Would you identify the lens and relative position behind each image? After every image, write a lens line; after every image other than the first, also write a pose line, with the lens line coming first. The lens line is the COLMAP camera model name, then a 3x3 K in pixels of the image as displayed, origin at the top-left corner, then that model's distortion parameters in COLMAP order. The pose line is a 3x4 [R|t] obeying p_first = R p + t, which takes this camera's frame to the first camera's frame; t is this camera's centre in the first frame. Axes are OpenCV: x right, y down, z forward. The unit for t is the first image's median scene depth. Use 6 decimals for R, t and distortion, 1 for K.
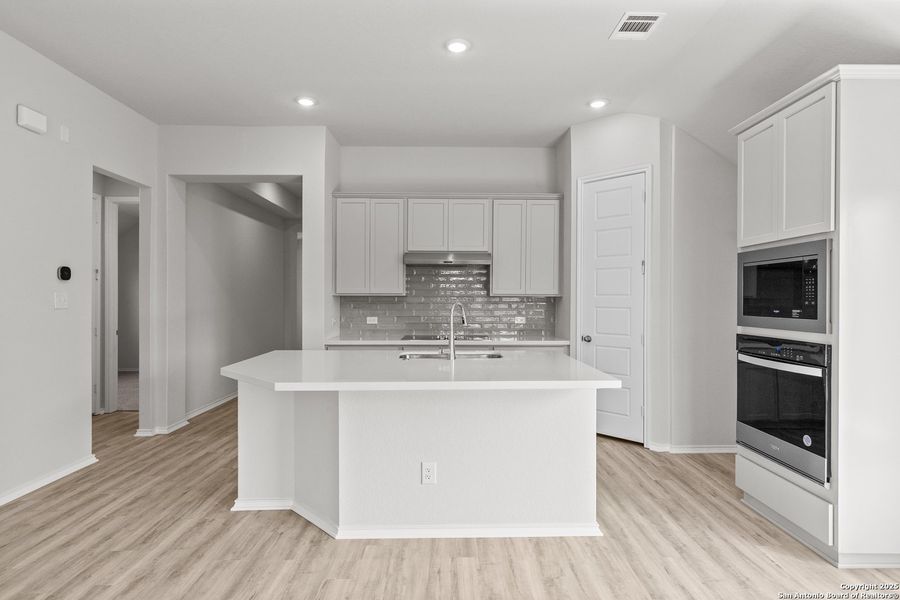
lens RADIAL K [[486.8, 0, 458.5], [0, 486.8, 297.4], [0, 0, 1]] dist [0.002310, -0.005873]
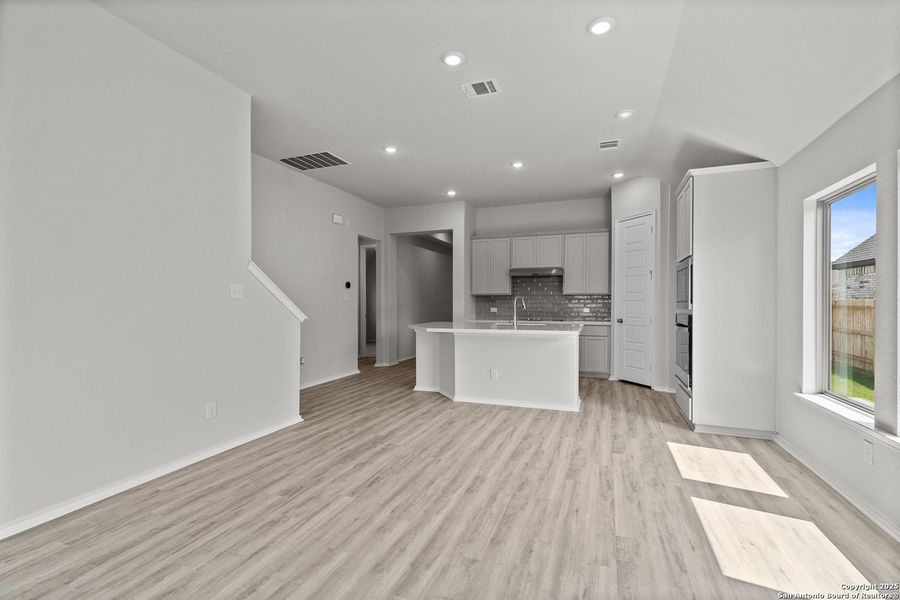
lens RADIAL K [[414.2, 0, 448.2], [0, 414.2, 296.3], [0, 0, 1]] dist [-0.001503, -0.000477]
pose [[0.922090, -0.008093, -0.386890, 0.298848], [0.002151, 0.999873, -0.015789, 0.028330], [0.386969, 0.013727, 0.921991, -0.493541]]
